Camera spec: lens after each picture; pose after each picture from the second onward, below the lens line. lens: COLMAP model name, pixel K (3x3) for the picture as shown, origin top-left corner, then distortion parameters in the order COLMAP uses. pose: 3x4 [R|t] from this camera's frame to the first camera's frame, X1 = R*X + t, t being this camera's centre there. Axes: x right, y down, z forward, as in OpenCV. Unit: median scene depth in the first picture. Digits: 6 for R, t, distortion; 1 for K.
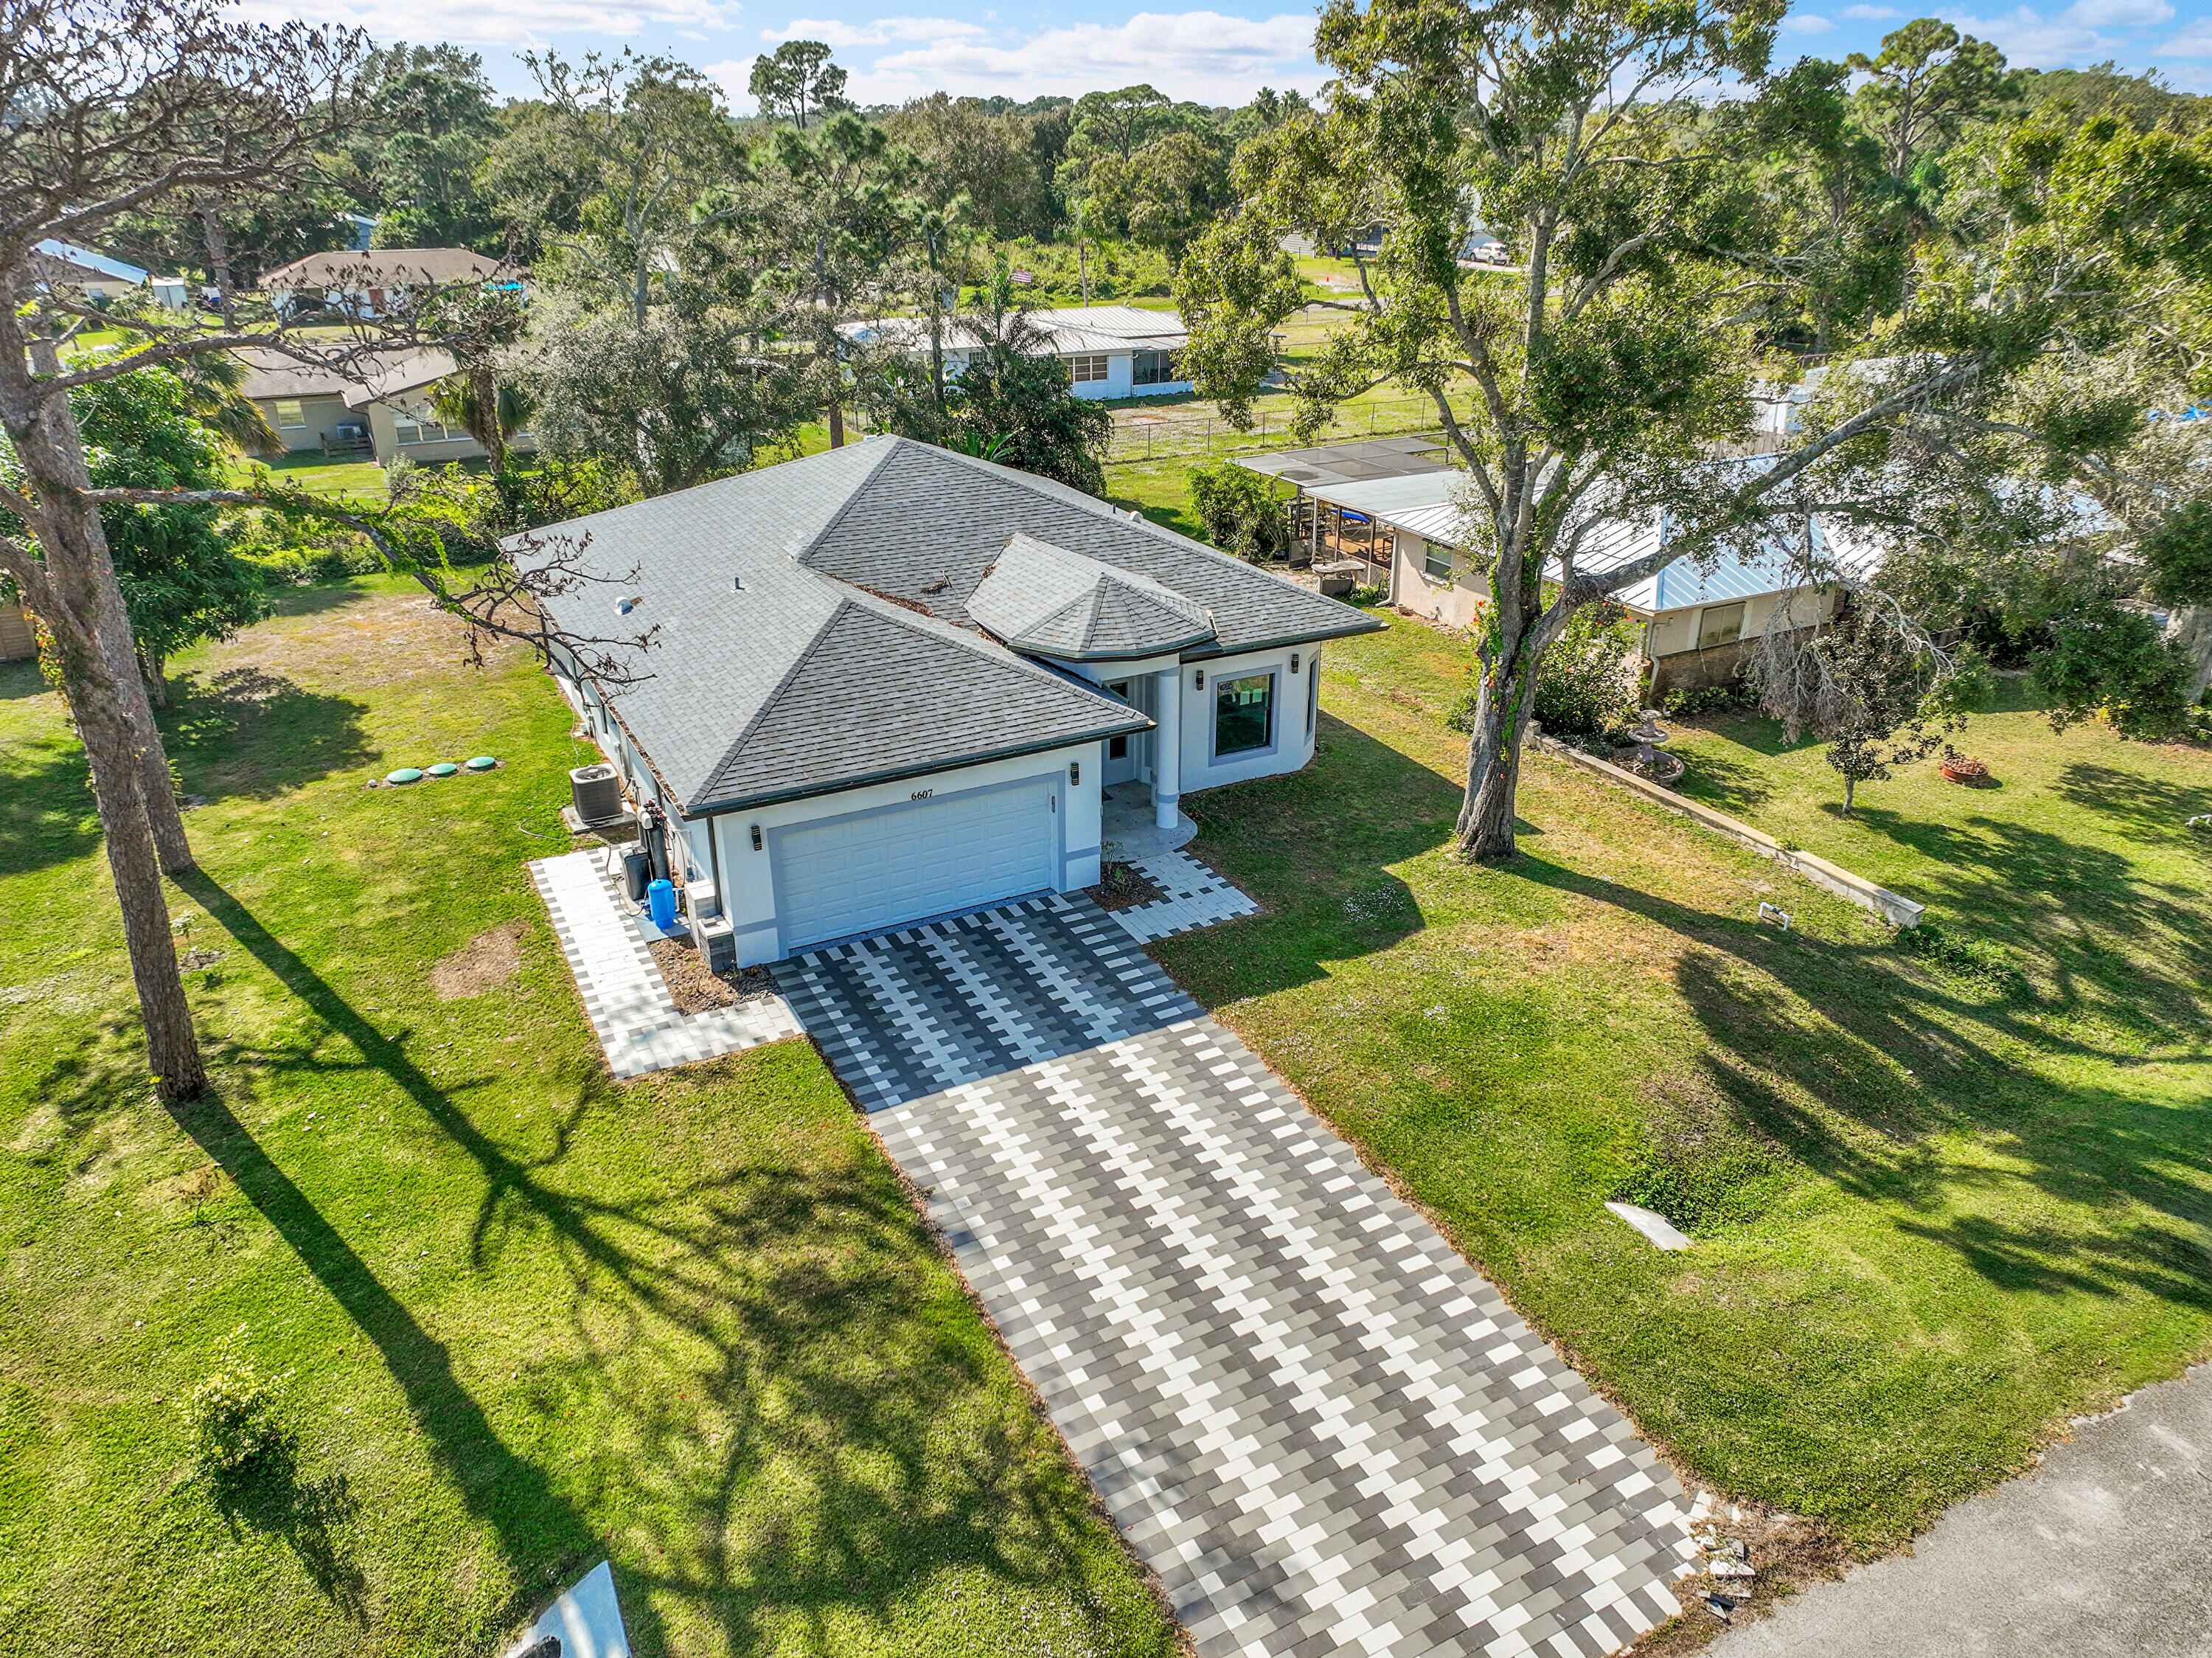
lens RADIAL K [[1548.5, 0, 1097.7], [0, 1548.5, 827.5], [0, 0, 1]] dist [-0.000906, 0.014992]
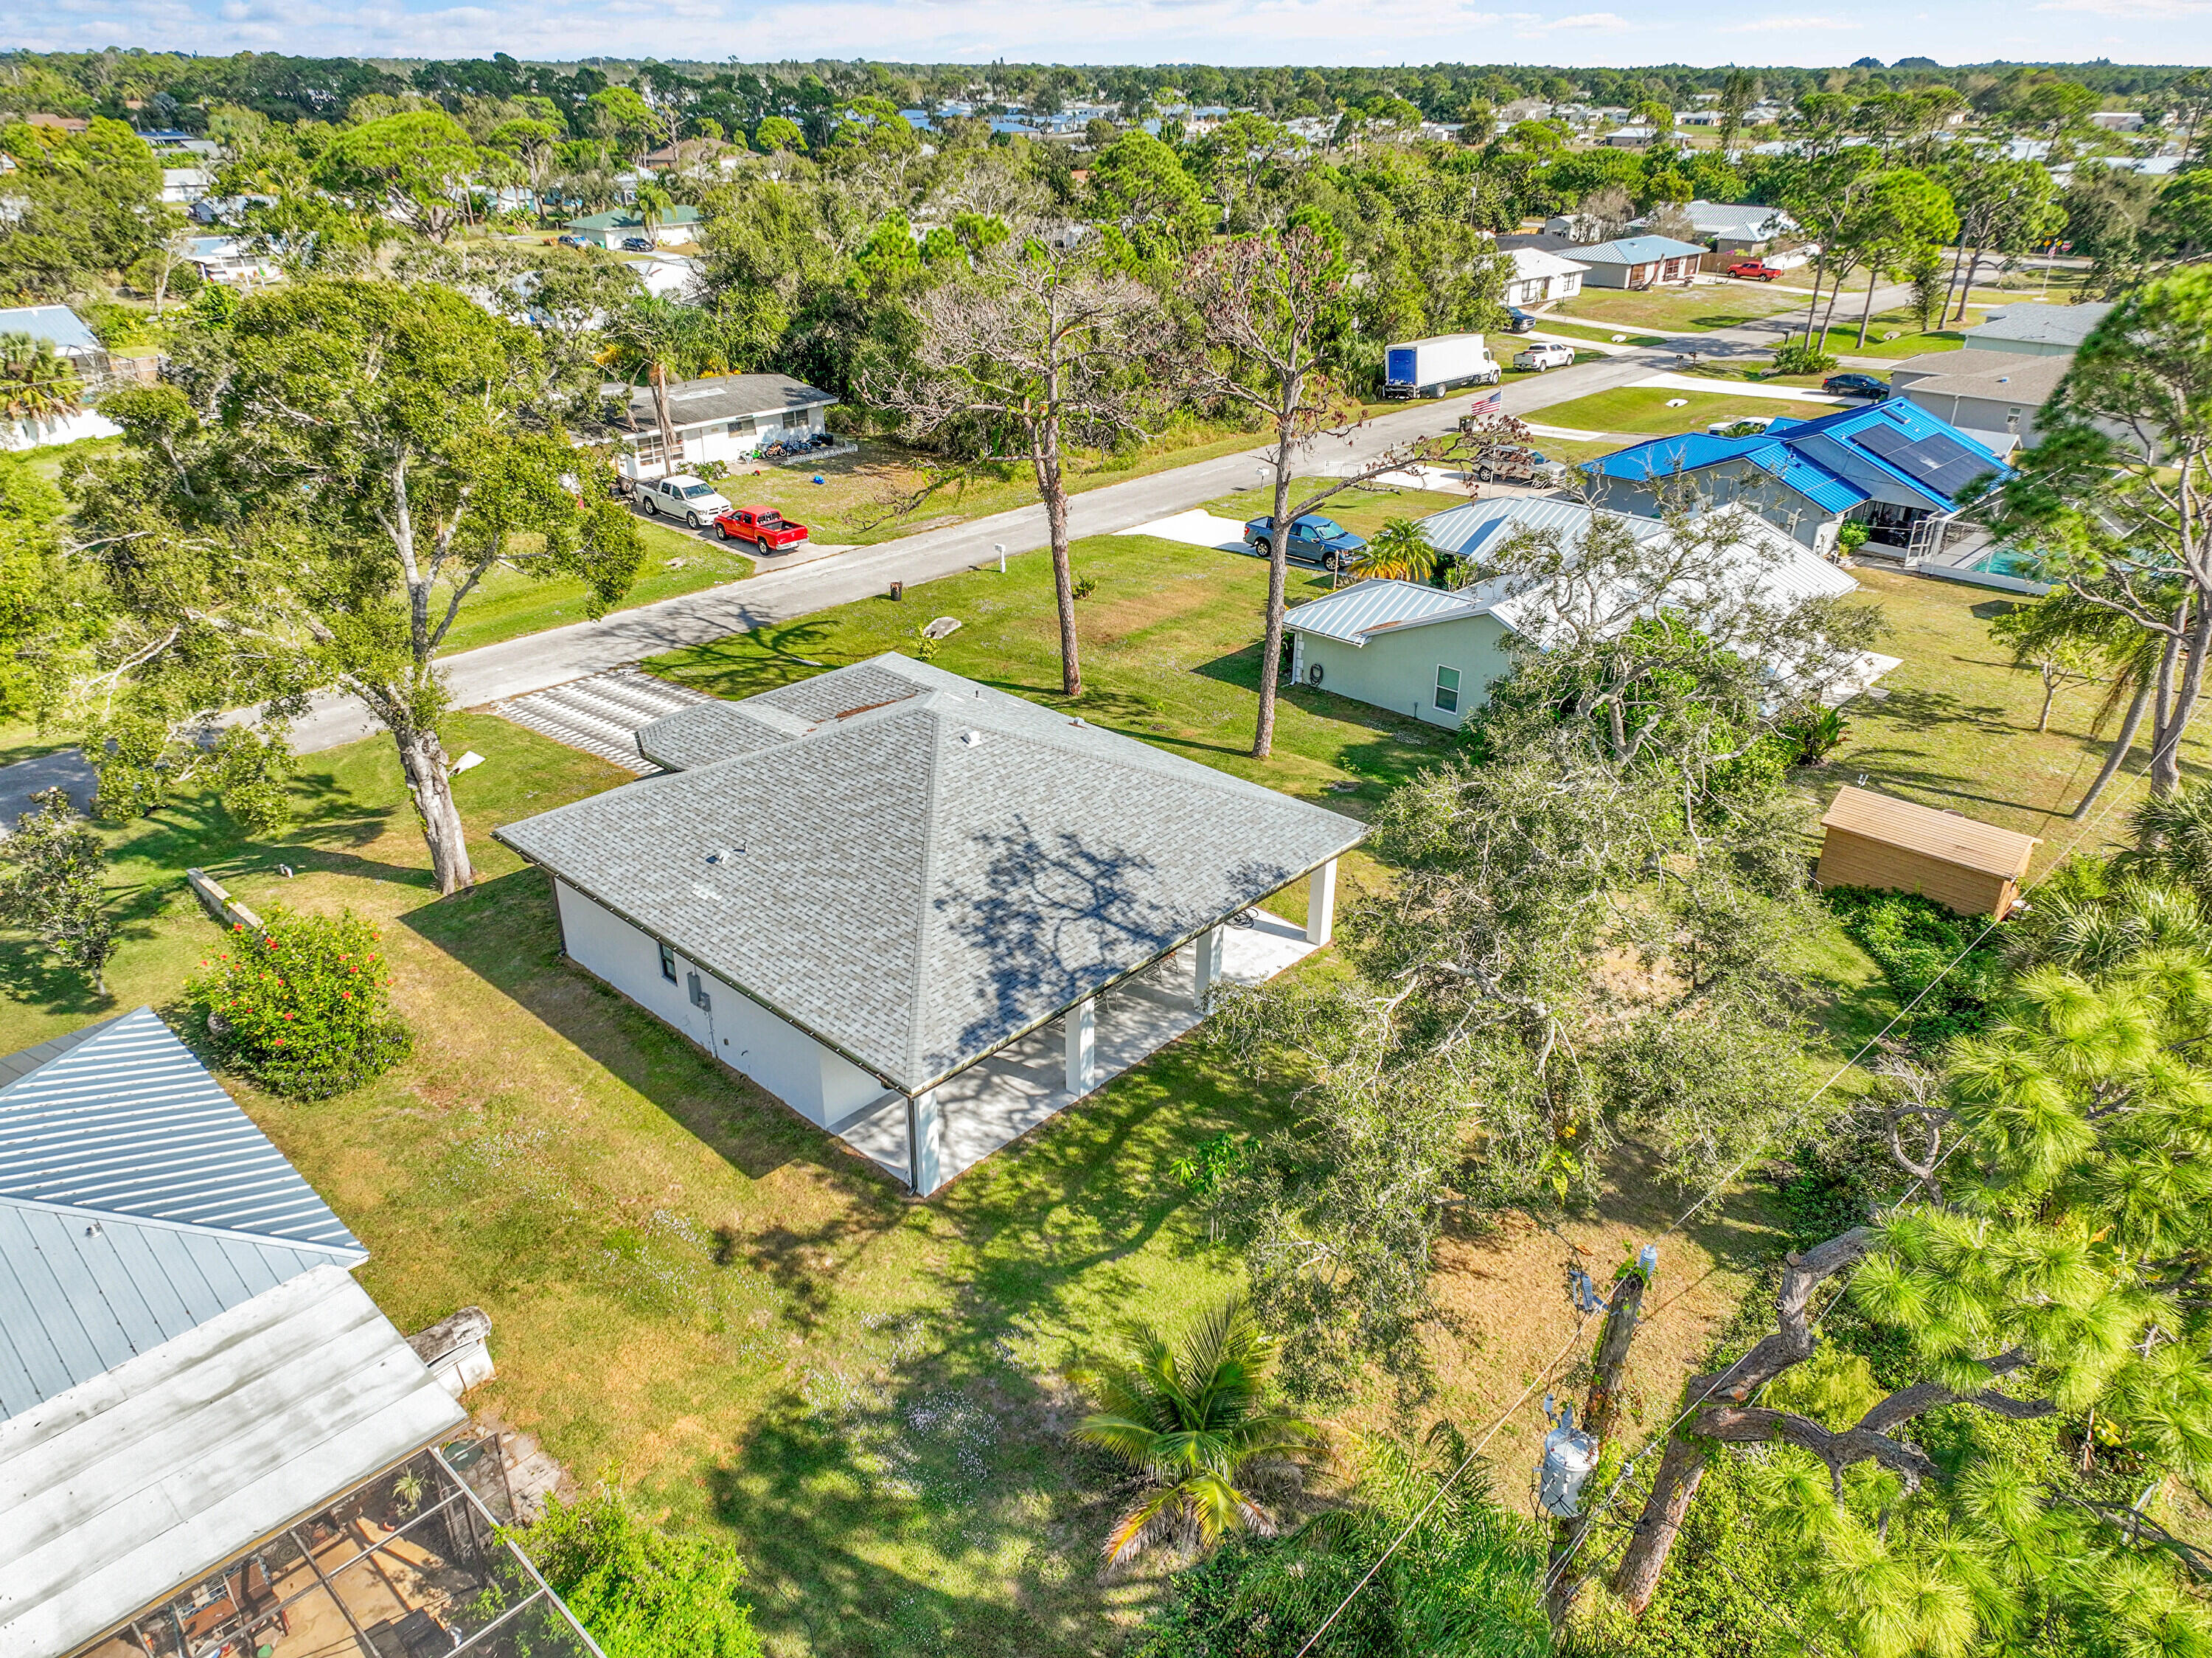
lens RADIAL K [[1548.5, 0, 1095.5], [0, 1548.5, 836.5], [0, 0, 1]] dist [-0.000906, 0.014992]
pose [[-0.945136, 0.144470, -0.292994, 0.123625], [-0.137364, 0.637993, 0.757691, -1.474007], [0.296392, 0.756368, -0.583146, 2.466401]]
